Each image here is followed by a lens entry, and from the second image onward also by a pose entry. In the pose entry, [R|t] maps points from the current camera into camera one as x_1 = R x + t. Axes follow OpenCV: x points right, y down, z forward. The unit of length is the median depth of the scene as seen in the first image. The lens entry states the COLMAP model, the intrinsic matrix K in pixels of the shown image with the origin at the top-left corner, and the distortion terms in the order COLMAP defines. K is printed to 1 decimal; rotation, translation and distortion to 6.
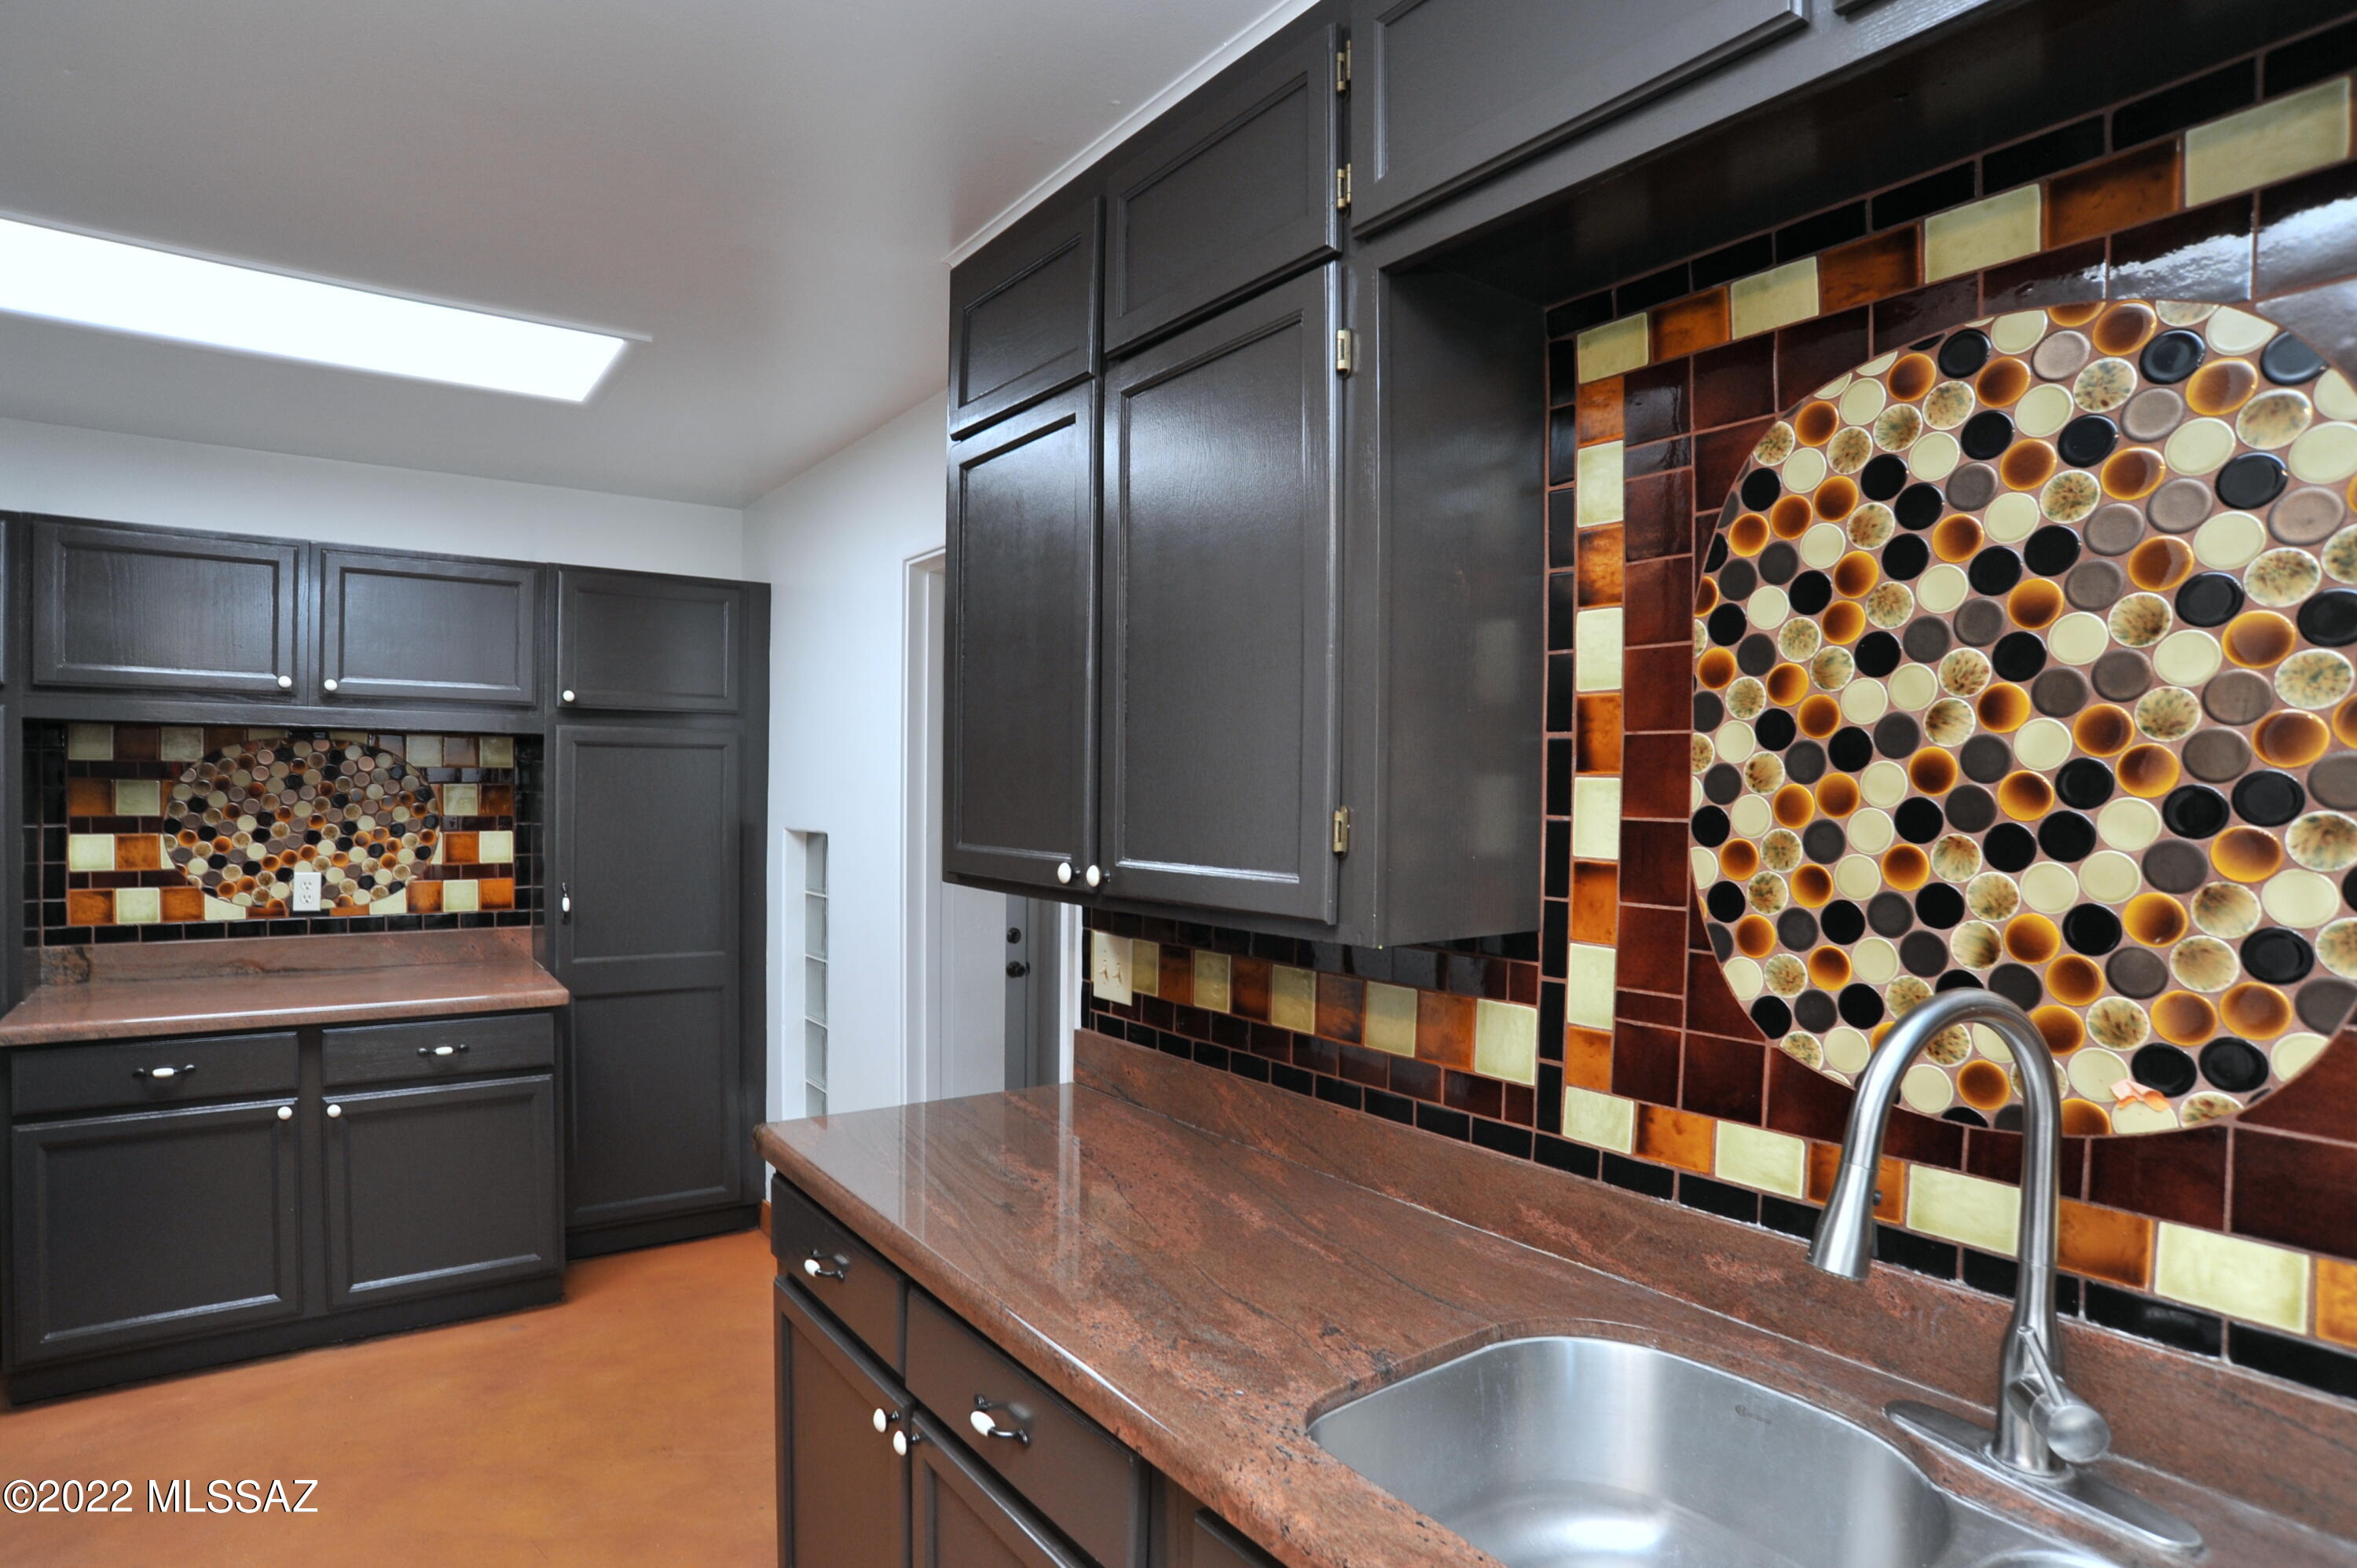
lens RADIAL K [[1251.4, 0, 1154.2], [0, 1251.4, 826.1], [0, 0, 1]] dist [-0.060072, 0.008909]
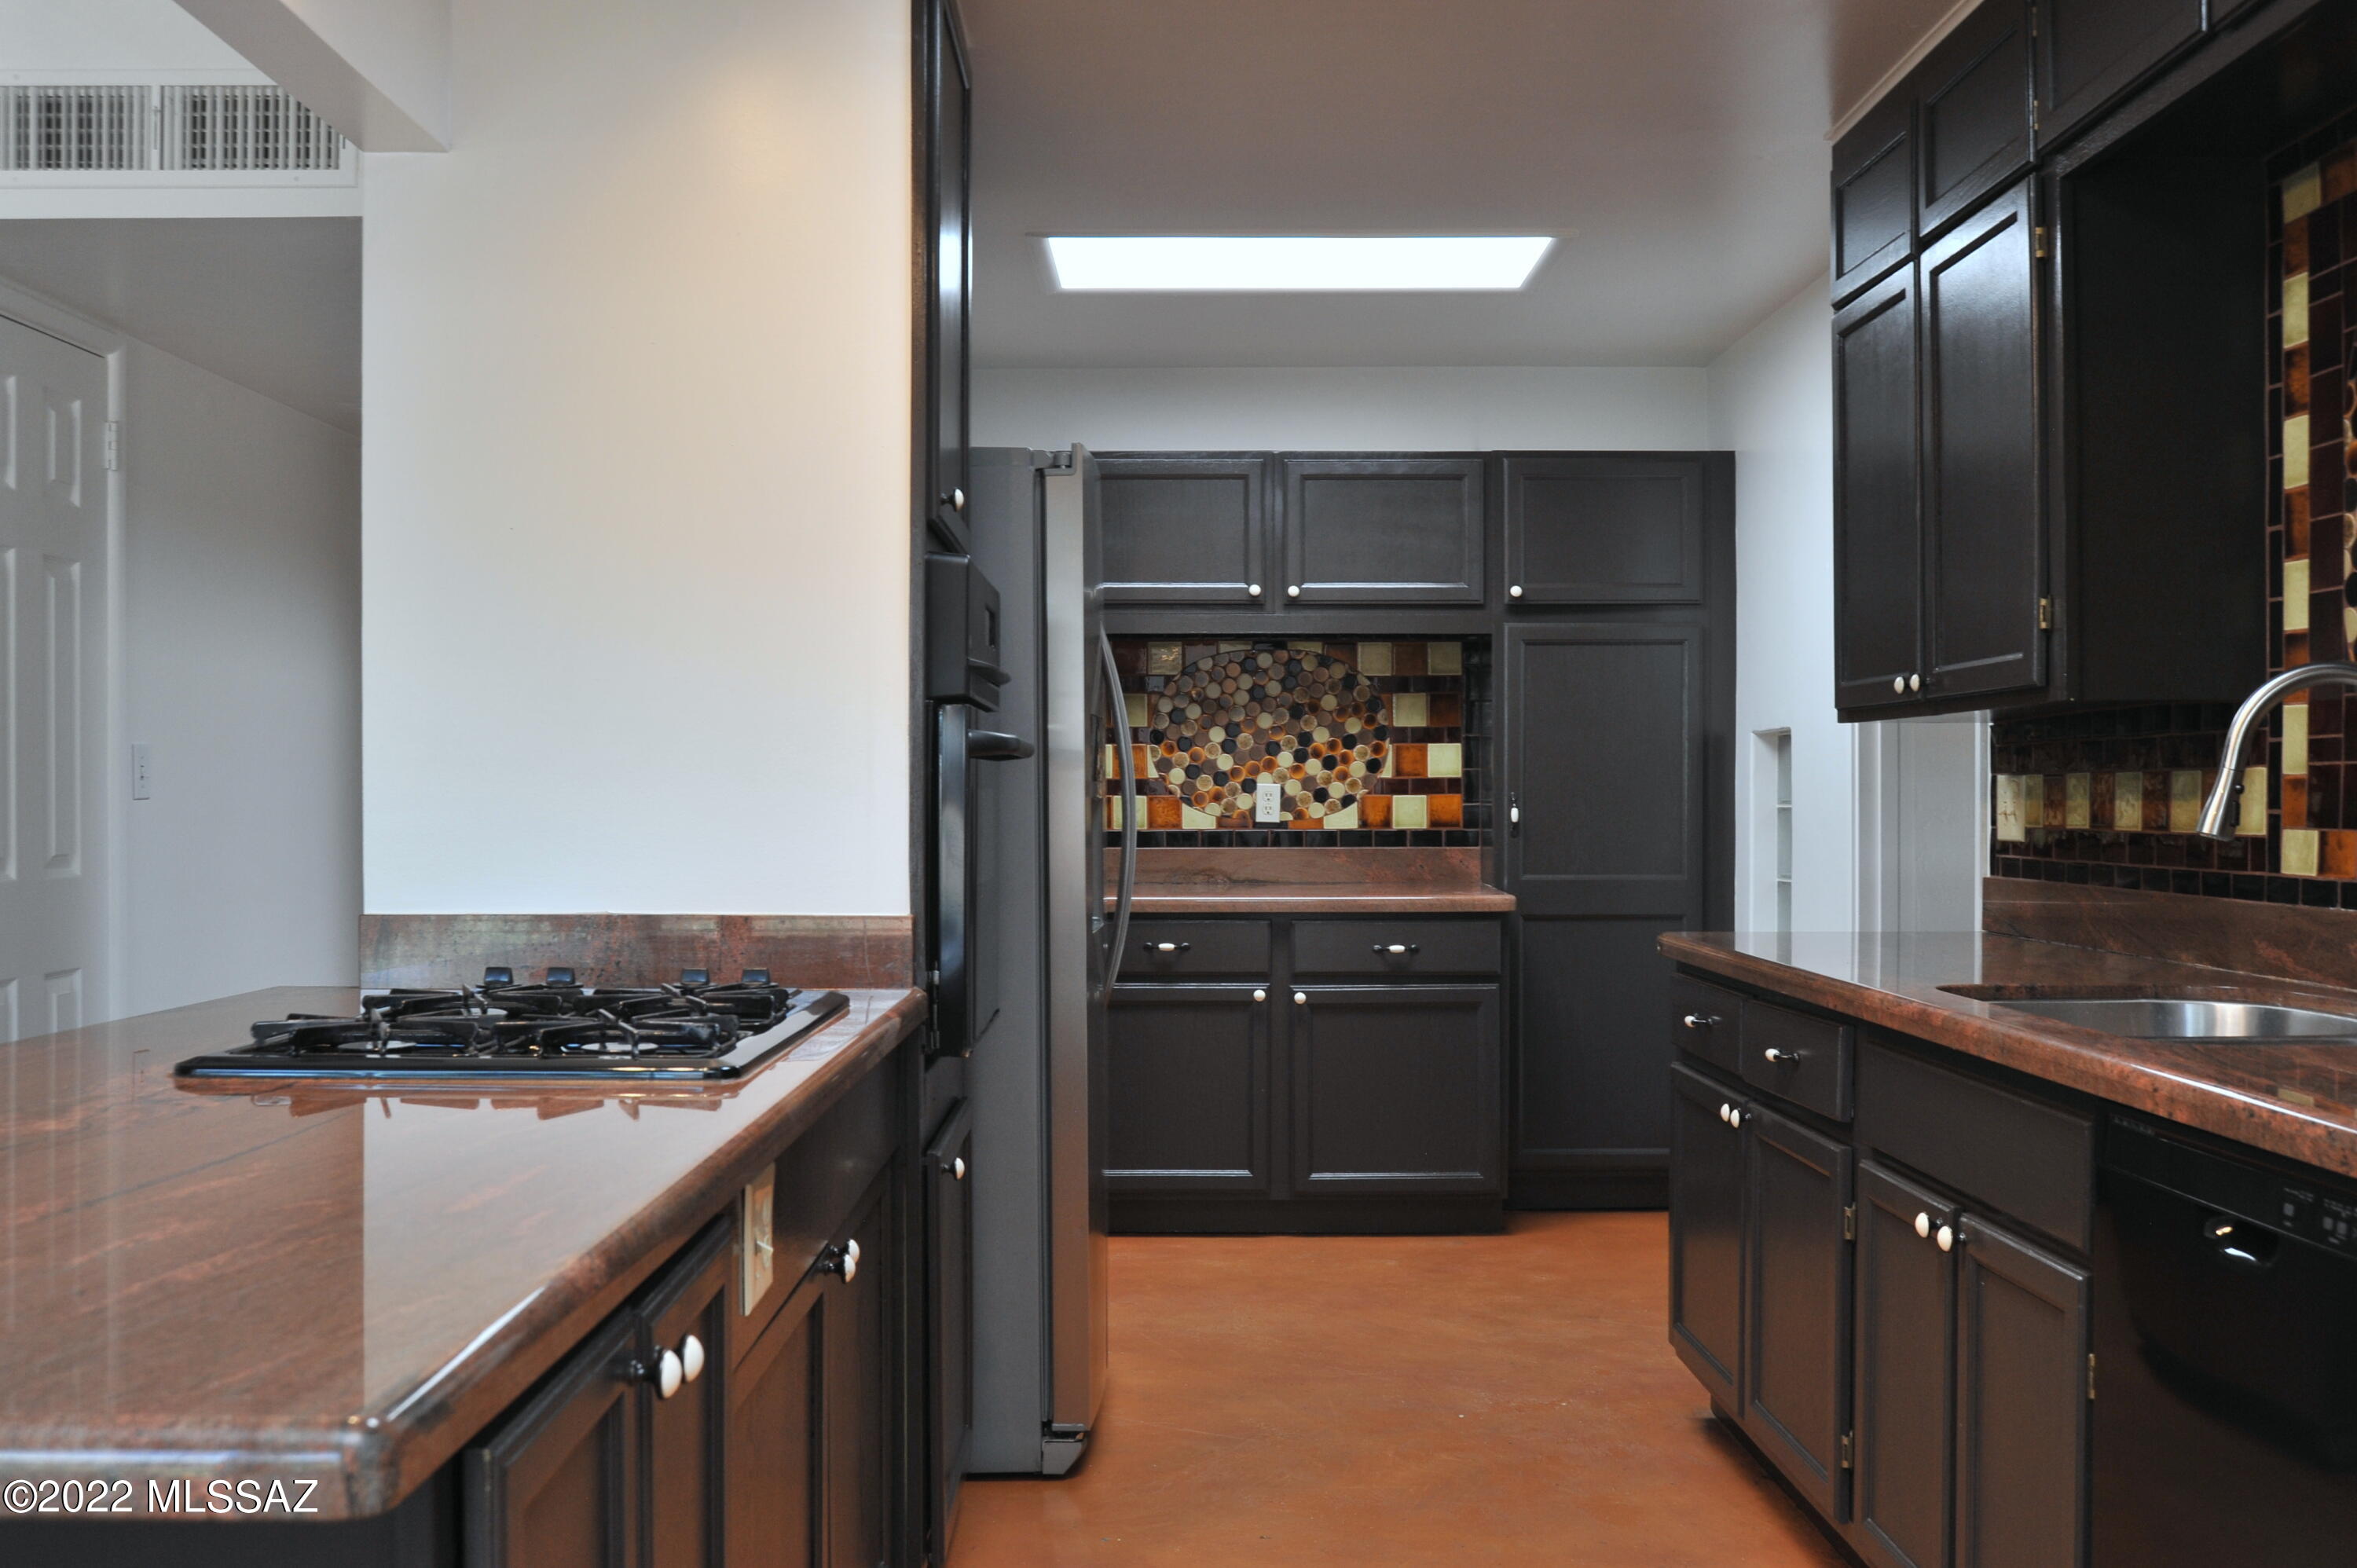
lens RADIAL K [[2213.6, 0, 1164.3], [0, 2213.6, 788.6], [0, 0, 1]] dist [-0.005604, 0.000000]
pose [[0.818453, -0.015449, -0.574366, 0.277177], [-0.001994, 0.999556, -0.029726, 0.098272], [0.574570, 0.025475, 0.818059, -0.537046]]
